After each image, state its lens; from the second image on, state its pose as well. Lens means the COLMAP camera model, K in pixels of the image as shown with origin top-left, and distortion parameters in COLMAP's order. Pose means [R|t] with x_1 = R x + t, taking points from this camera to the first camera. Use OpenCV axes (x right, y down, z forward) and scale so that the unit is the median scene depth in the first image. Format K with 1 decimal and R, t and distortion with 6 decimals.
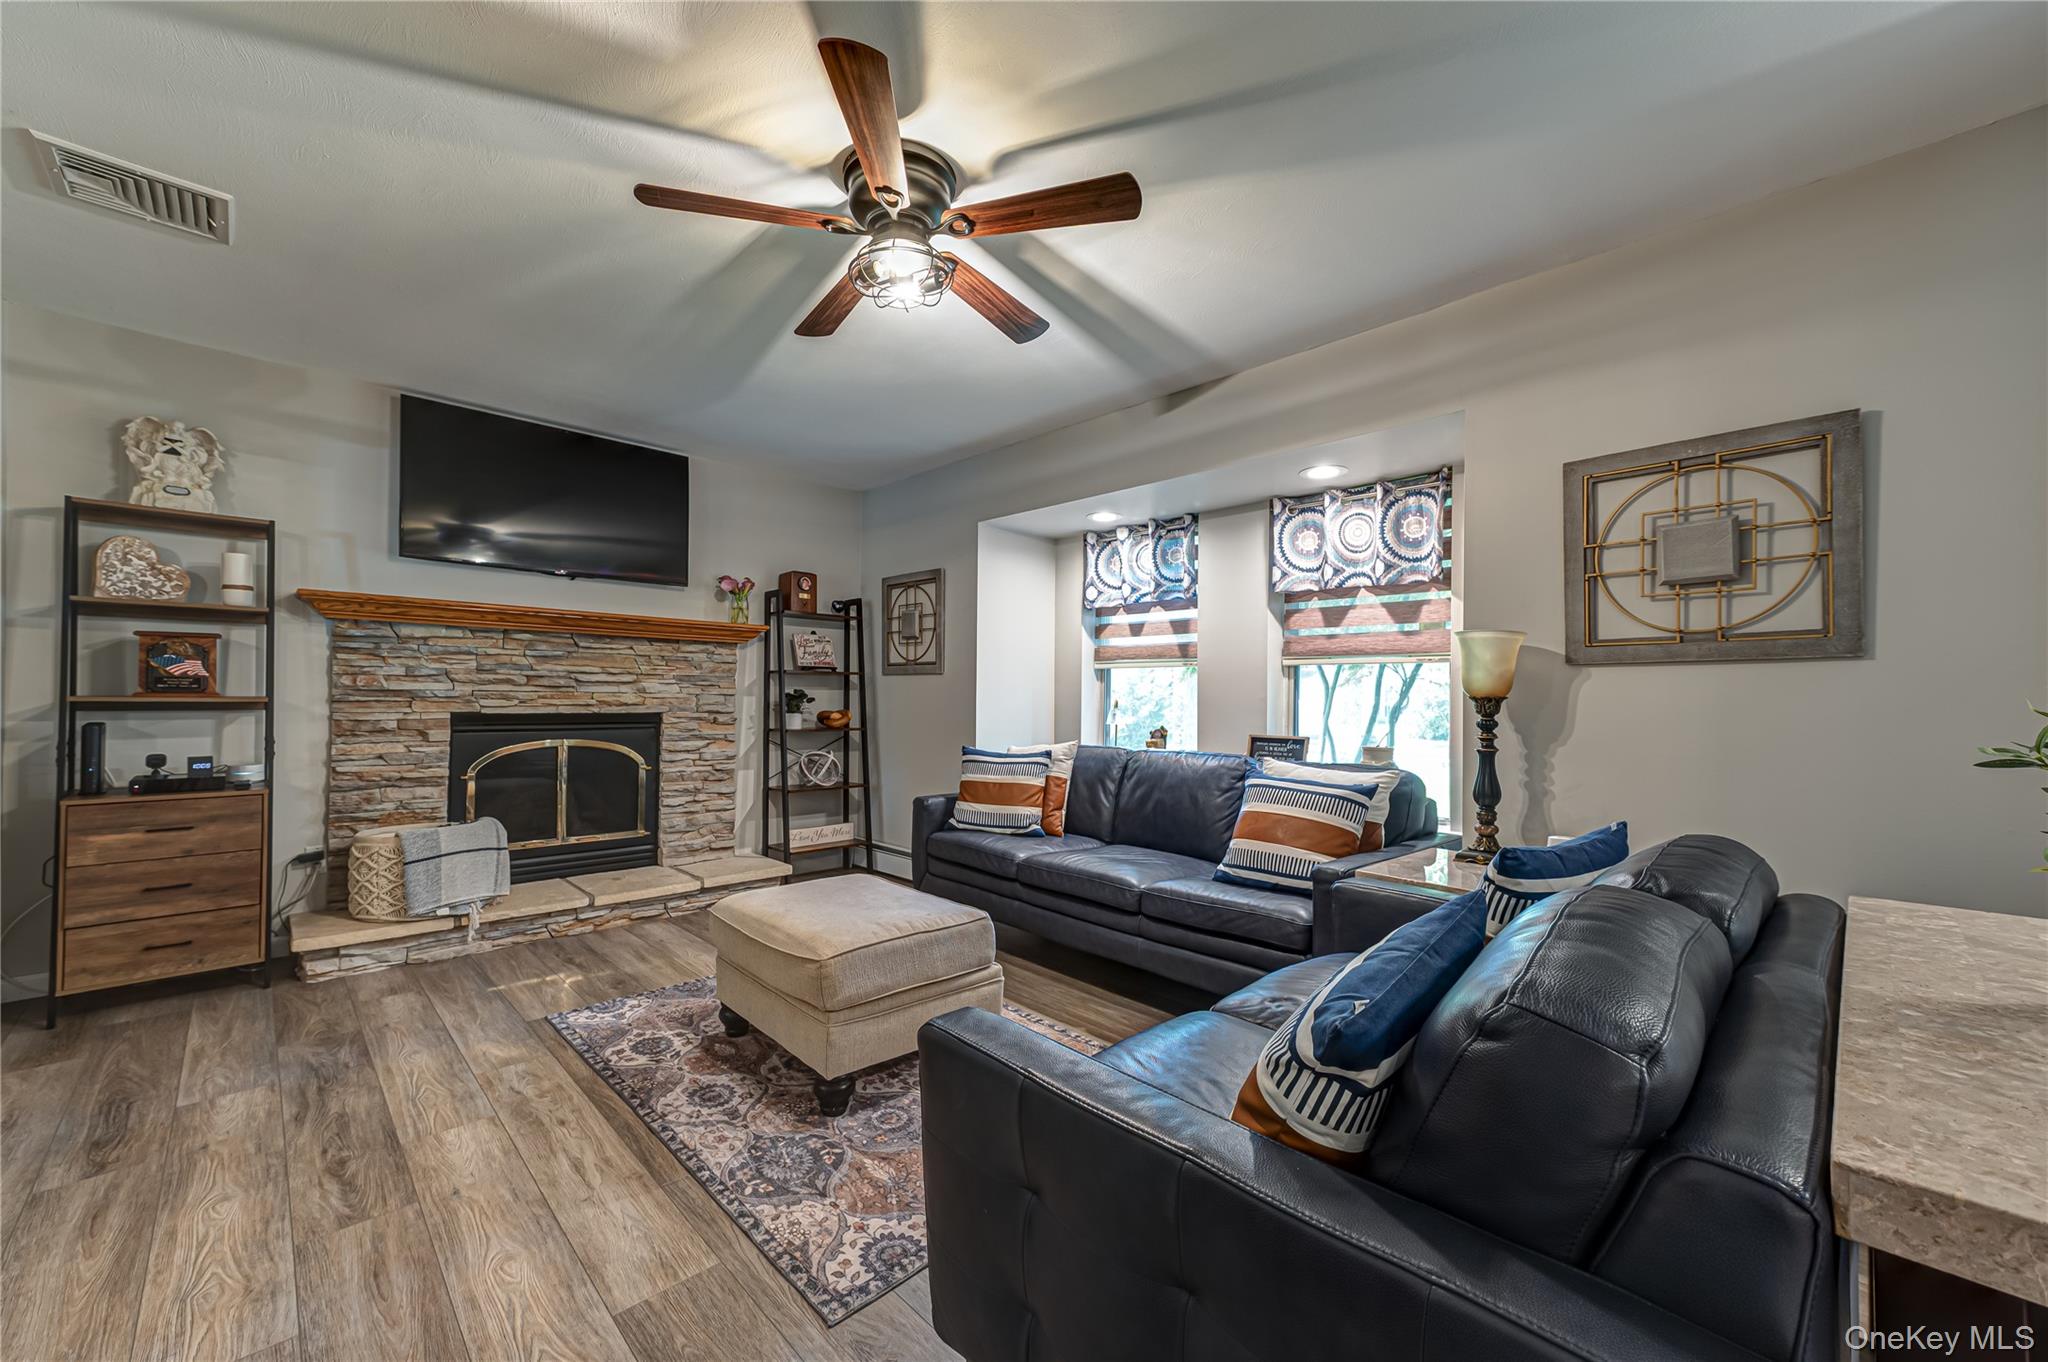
lens RADIAL K [[795.8, 0, 1018.6], [0, 795.8, 692.8], [0, 0, 1]] dist [0.016320, 0.000084]
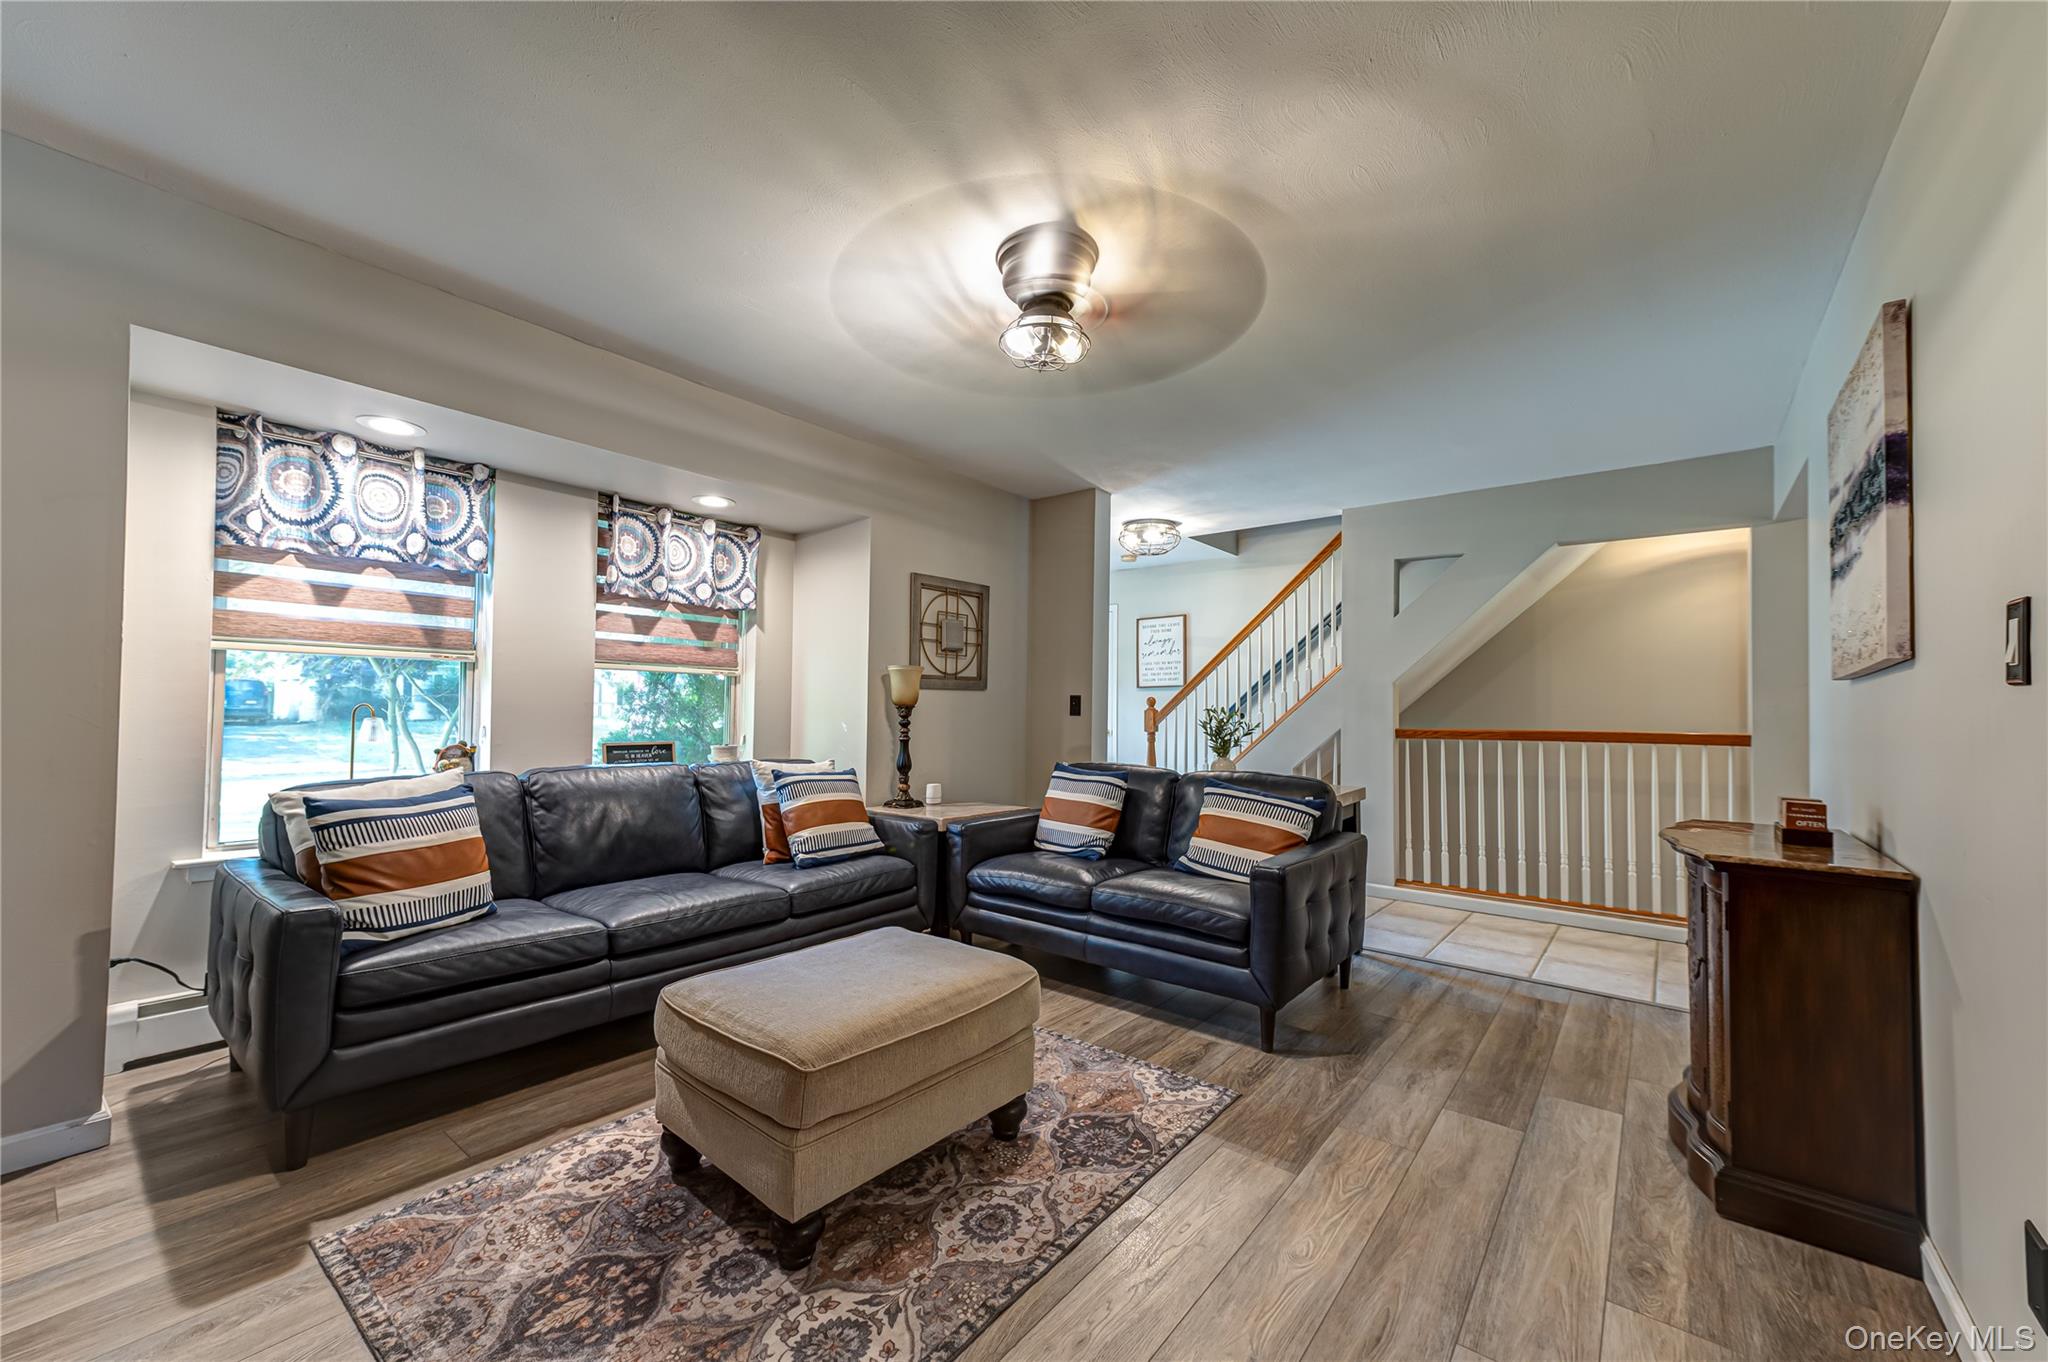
lens RADIAL K [[795.8, 0, 1018.6], [0, 795.8, 692.8], [0, 0, 1]] dist [0.016320, 0.000084]
pose [[-0.128251, 0.008394, 0.991706, -0.709777], [-0.020678, 0.999724, -0.011136, -0.005713], [-0.991526, -0.021935, -0.128042, 0.656831]]
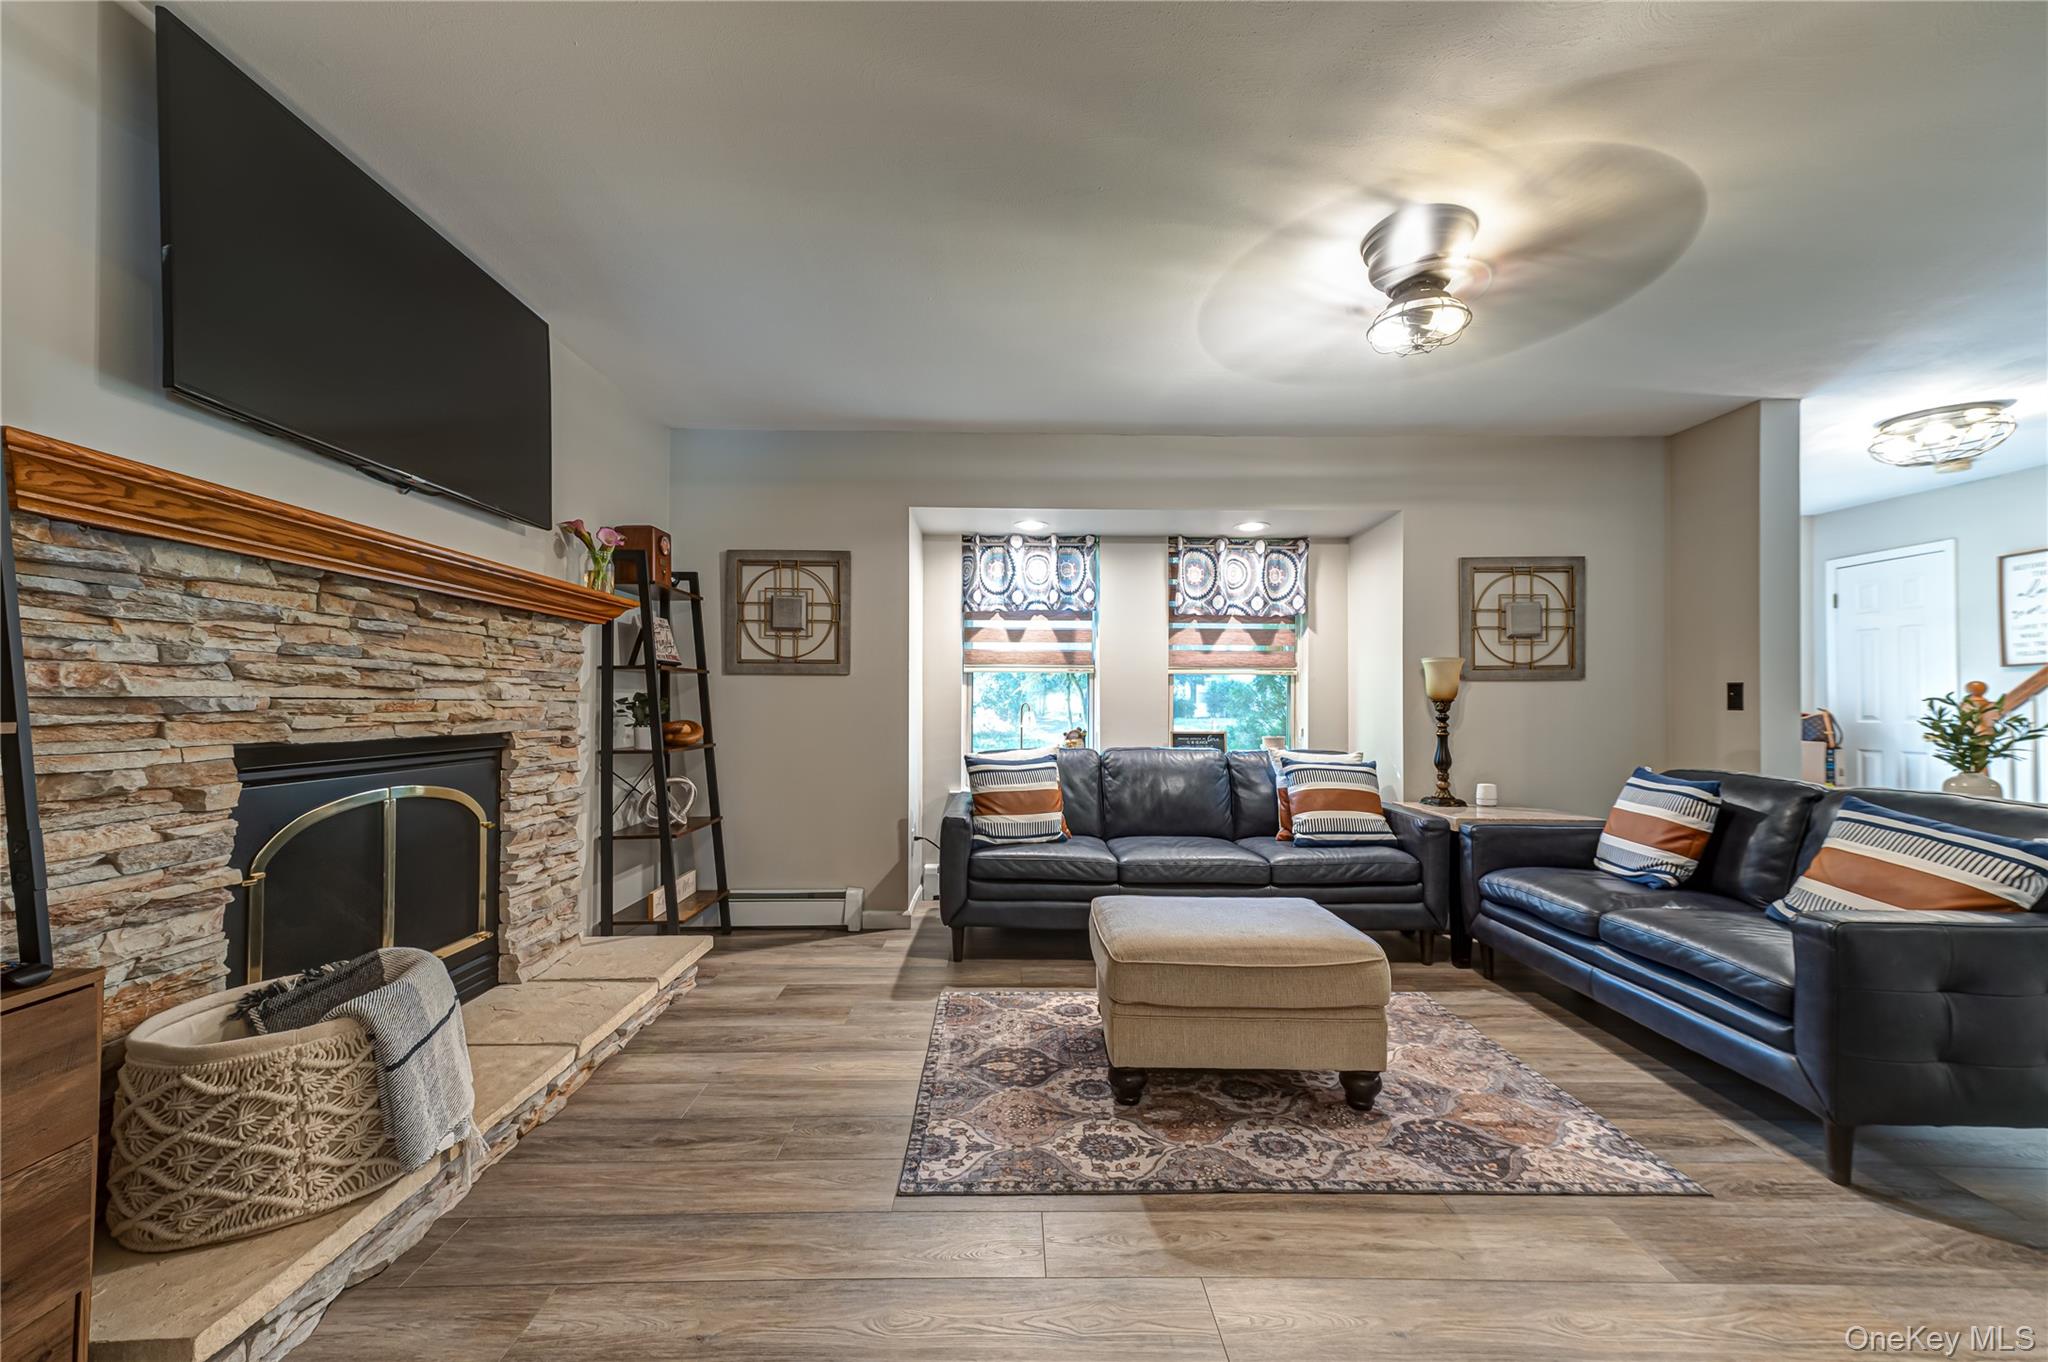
lens RADIAL K [[795.8, 0, 1018.6], [0, 795.8, 692.8], [0, 0, 1]] dist [0.016320, 0.000084]
pose [[0.683538, 0.000076, 0.729915, -0.753244], [0.000159, 1.000000, -0.000253, -0.005566], [-0.729915, 0.000289, 0.683538, 0.359587]]
